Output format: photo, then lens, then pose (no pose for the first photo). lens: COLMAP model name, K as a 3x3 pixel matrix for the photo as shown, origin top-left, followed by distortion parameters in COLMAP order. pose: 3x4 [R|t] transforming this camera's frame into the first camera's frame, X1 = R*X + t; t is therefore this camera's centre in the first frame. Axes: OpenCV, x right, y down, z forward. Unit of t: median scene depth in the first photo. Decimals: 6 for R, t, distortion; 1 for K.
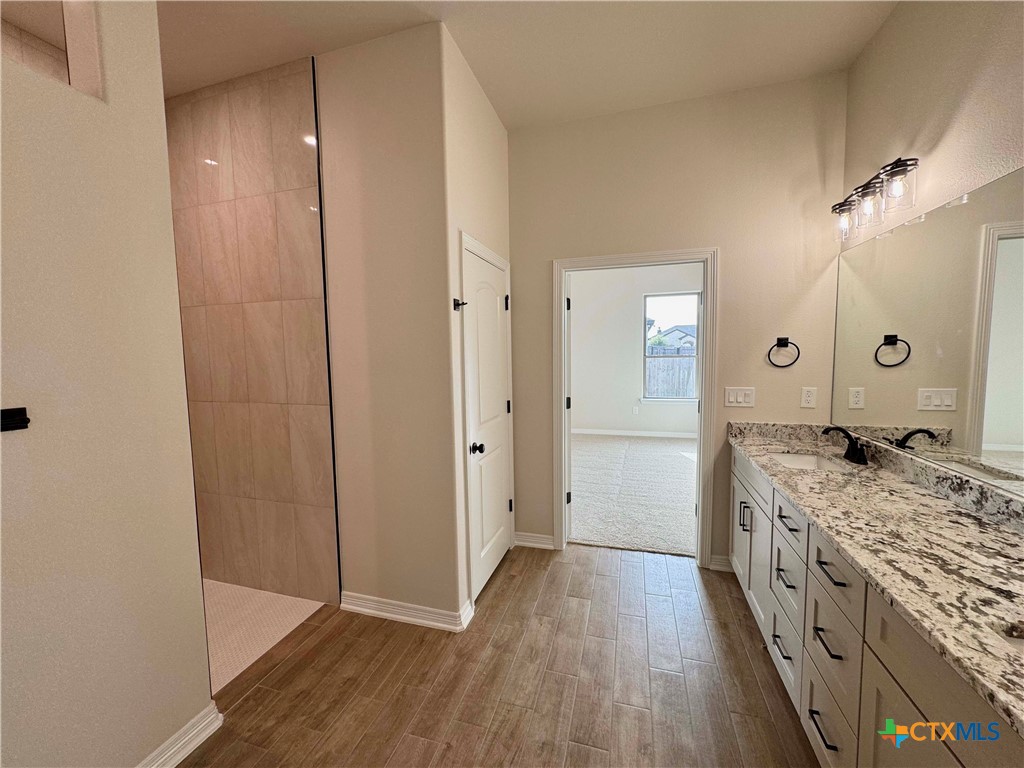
lens RADIAL K [[408.1, 0, 510.3], [0, 408.1, 384.0], [0, 0, 1]] dist [-0.000517, 0.000441]
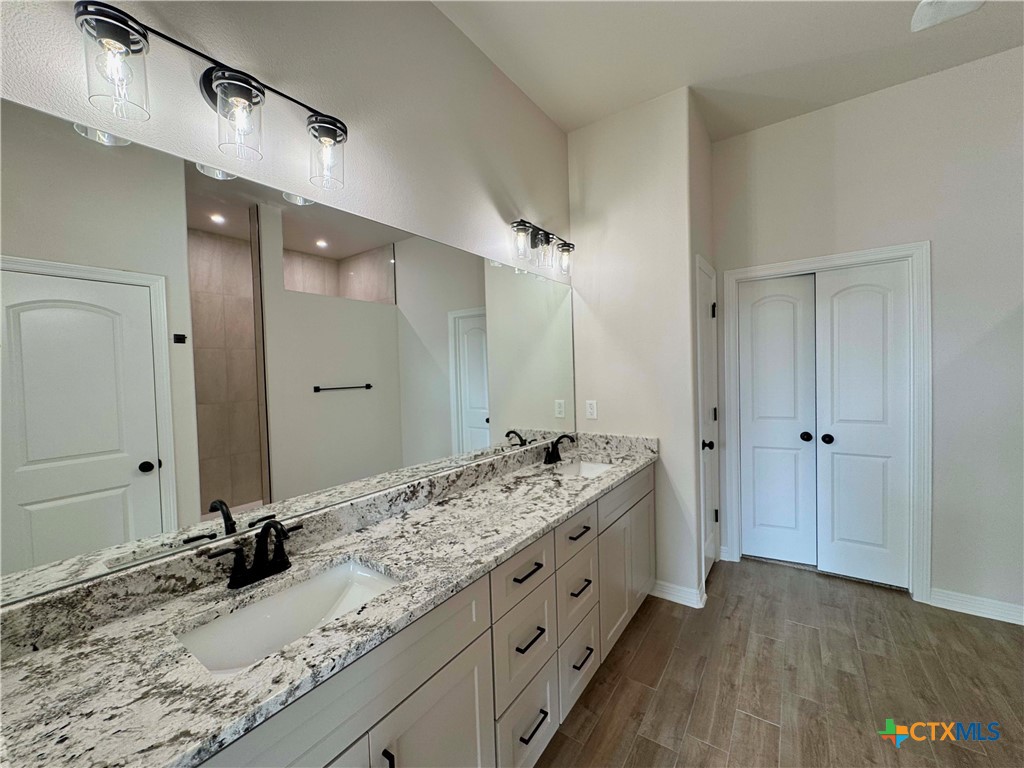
lens RADIAL K [[408.1, 0, 512.5], [0, 408.1, 383.5], [0, 0, 1]] dist [-0.000517, 0.000441]
pose [[-0.947817, 0.035450, 0.316838, 0.495540], [0.071191, 0.992239, 0.101948, -0.144169], [-0.310765, 0.119184, -0.942985, 1.995410]]
